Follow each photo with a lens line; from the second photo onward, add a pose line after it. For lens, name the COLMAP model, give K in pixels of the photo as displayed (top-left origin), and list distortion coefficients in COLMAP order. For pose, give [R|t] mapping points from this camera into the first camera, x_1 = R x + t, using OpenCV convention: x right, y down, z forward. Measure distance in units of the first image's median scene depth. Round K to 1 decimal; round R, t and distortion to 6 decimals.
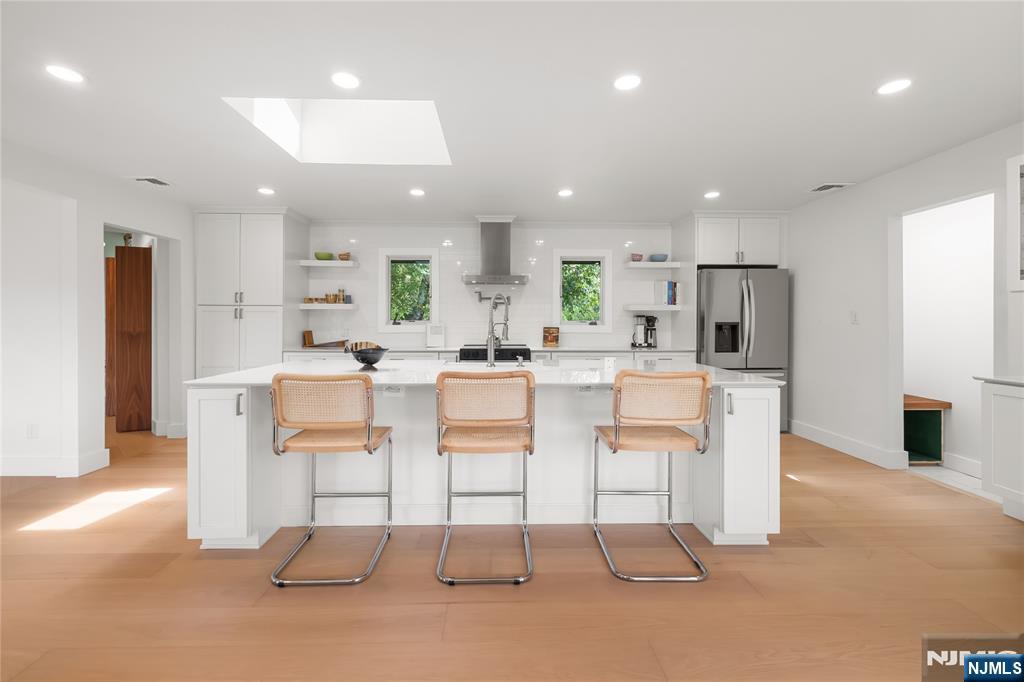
lens RADIAL K [[423.1, 0, 512.0], [0, 423.1, 341.0], [0, 0, 1]] dist [0.001423, 0.000060]
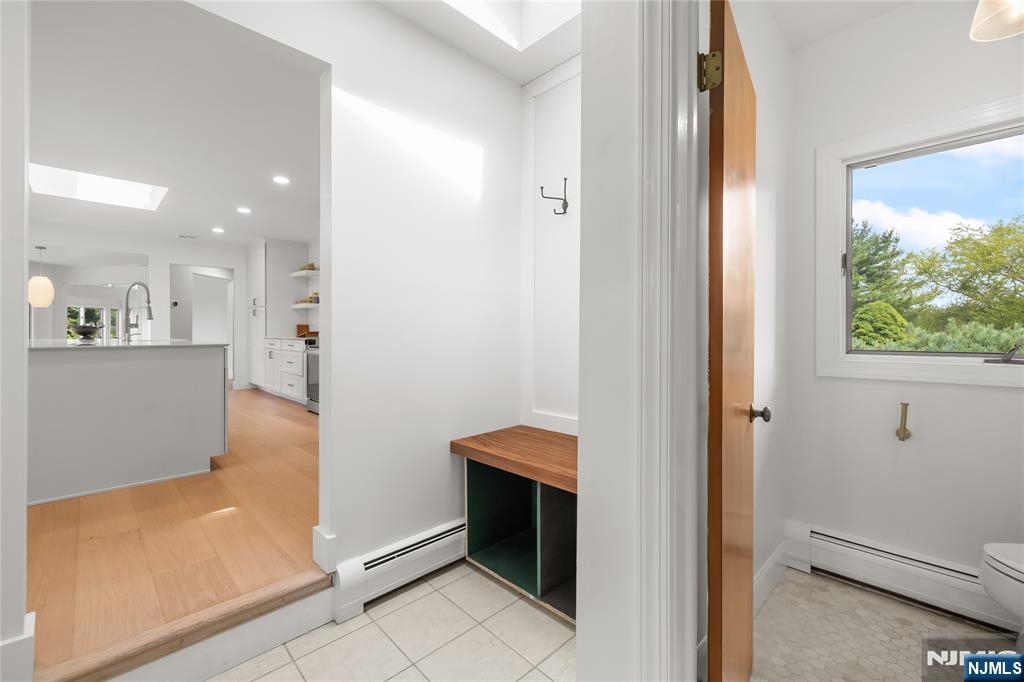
lens RADIAL K [[423.1, 0, 512.0], [0, 423.1, 341.0], [0, 0, 1]] dist [0.001423, 0.000060]
pose [[0.696079, 0.014309, -0.717822, 0.969098], [-0.030724, 0.999479, -0.009870, 0.021480], [0.717307, 0.028925, 0.696157, 0.540175]]
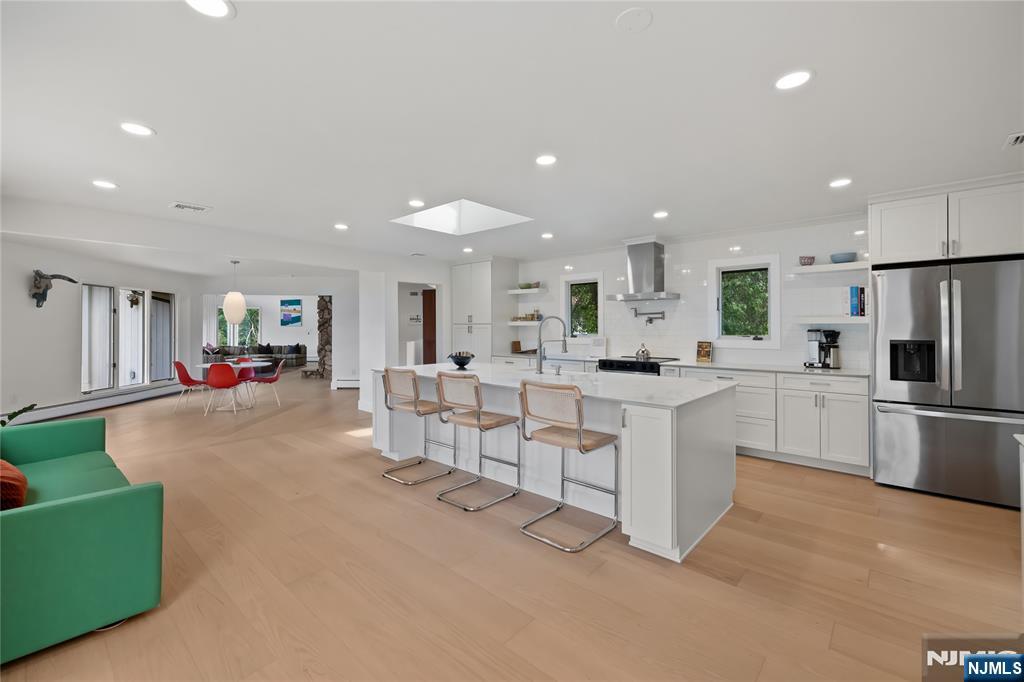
lens RADIAL K [[436.1, 0, 512.0], [0, 436.1, 341.0], [0, 0, 1]] dist [-0.000166, -0.000203]
pose [[0.726887, 0.016184, -0.686566, 0.470166], [-0.027979, 0.999590, -0.006060, -0.016667], [0.686186, 0.023614, 0.727042, -0.024188]]
